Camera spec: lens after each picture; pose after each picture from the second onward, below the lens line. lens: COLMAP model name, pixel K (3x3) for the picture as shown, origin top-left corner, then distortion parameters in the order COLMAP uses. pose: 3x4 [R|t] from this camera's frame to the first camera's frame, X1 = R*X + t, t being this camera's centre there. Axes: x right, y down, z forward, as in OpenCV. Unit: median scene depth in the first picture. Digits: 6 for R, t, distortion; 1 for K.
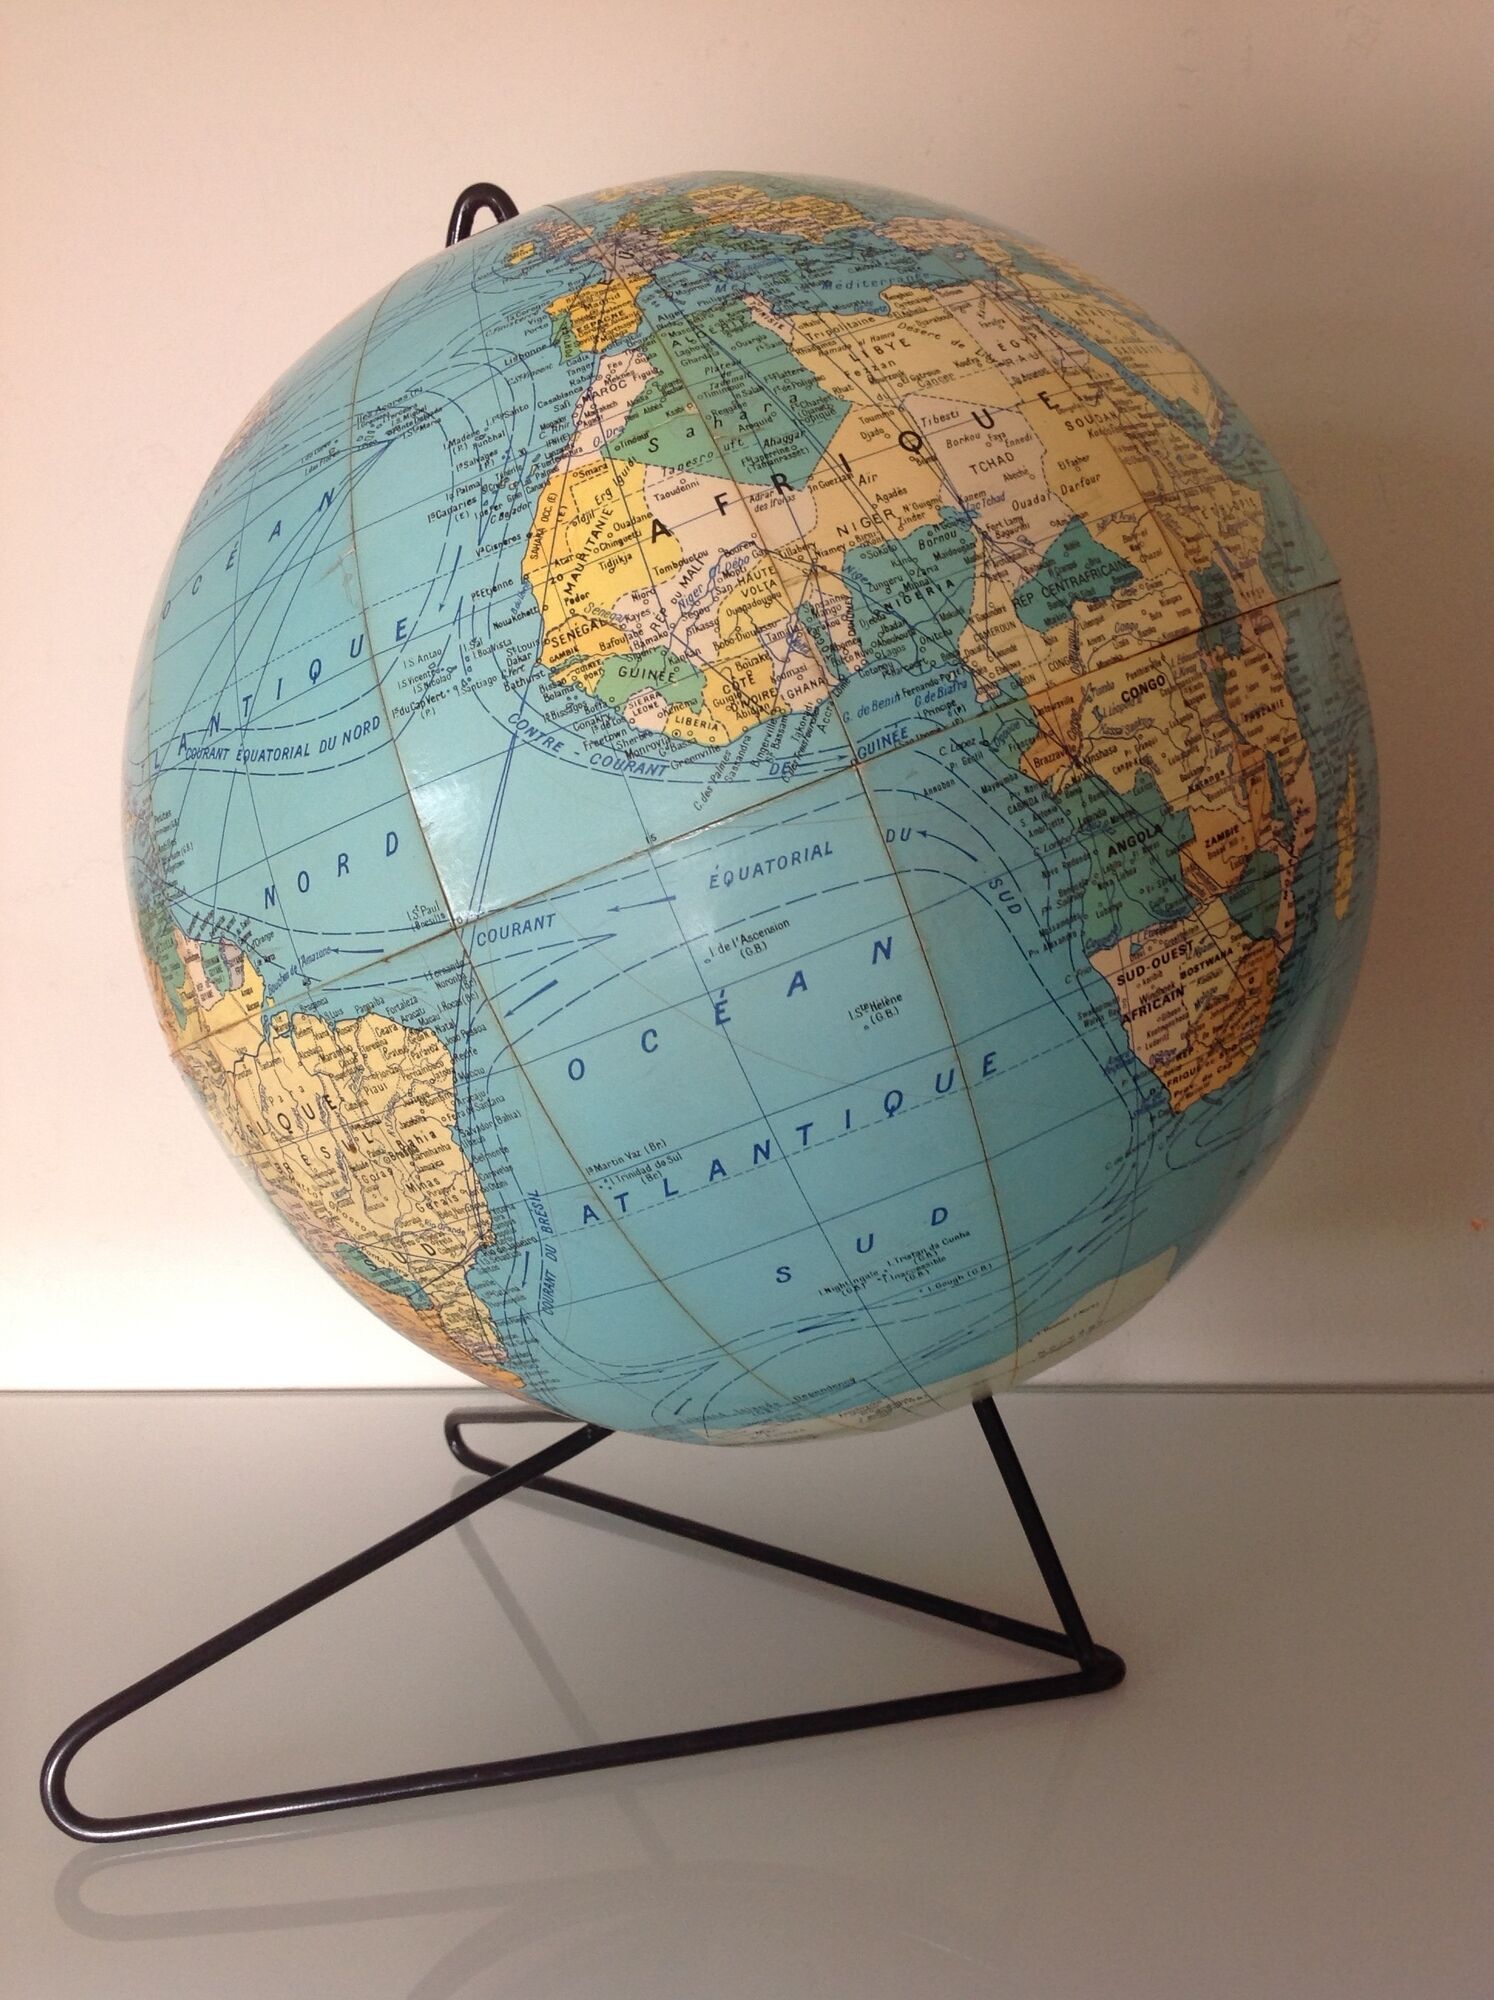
lens RADIAL K [[1922.8, 0, 747.0], [0, 1922.8, 1000.0], [0, 0, 1]] dist [0.121255, -0.298833]
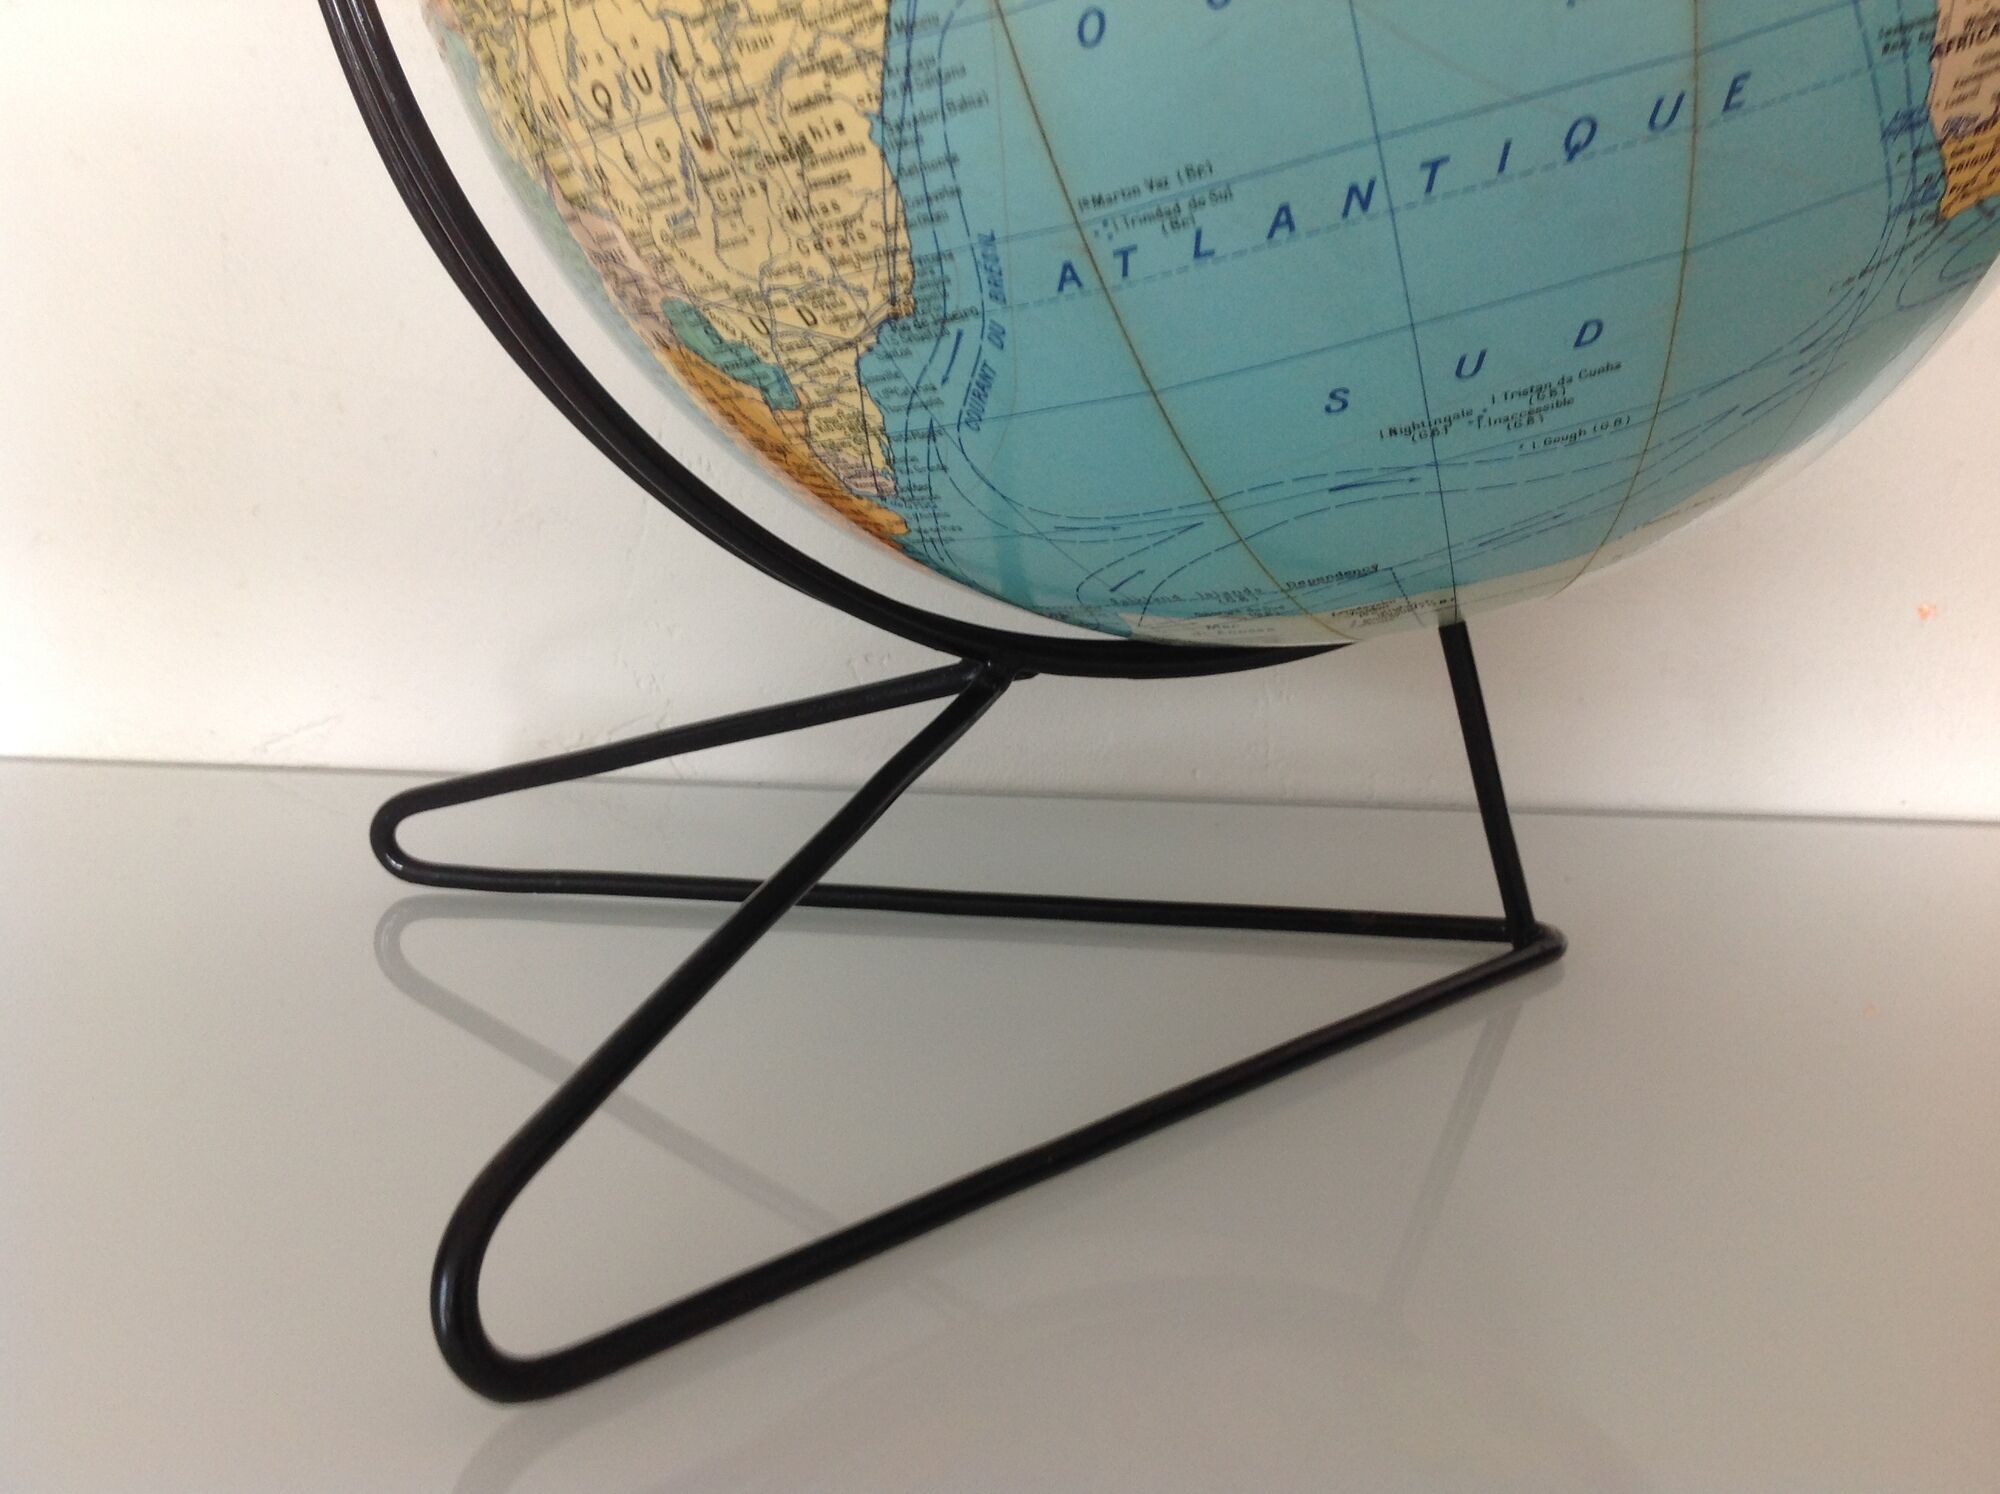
lens RADIAL K [[1913.1, 0, 1000.0], [0, 1913.1, 747.0], [0, 0, 1]] dist [0.112227, -0.281237]
pose [[0.994692, 0.095133, 0.039208, -0.116157], [-0.102181, 0.958097, 0.267597, 0.091494], [-0.012108, -0.270183, 0.962733, 0.322021]]
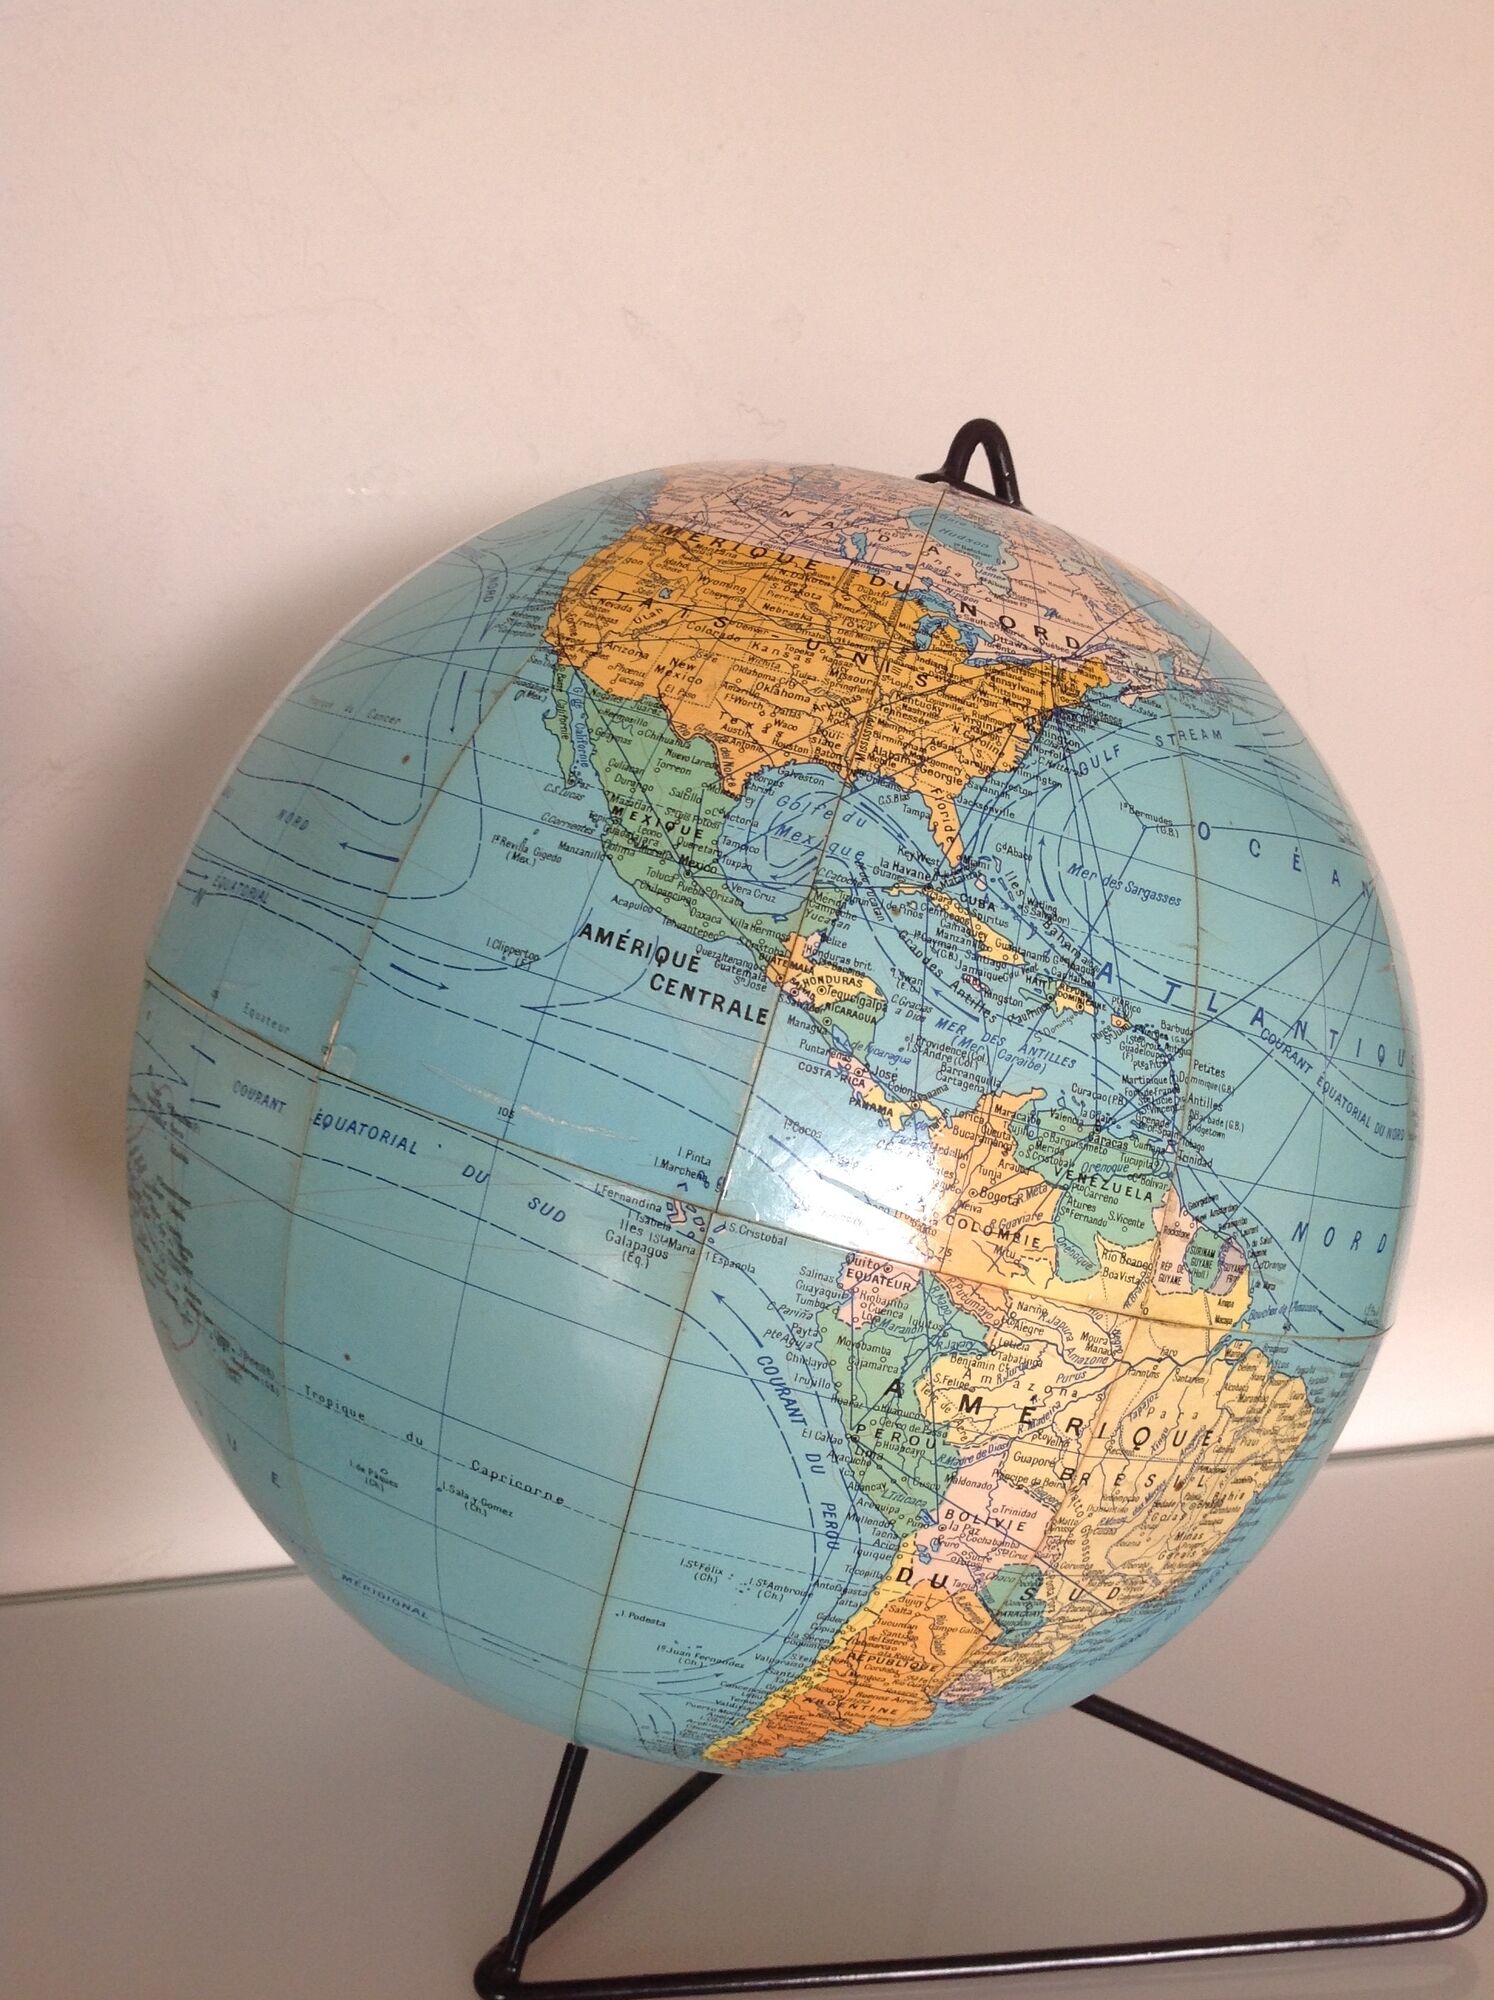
lens RADIAL K [[1913.1, 0, 783.9], [0, 1913.1, 991.1], [0, 0, 1]] dist [0.112227, -0.281237]
pose [[0.076695, 0.335315, 0.938979, -1.234645], [-0.273331, 0.912746, -0.303621, 0.203714], [-0.958858, -0.233365, 0.161655, 1.142268]]
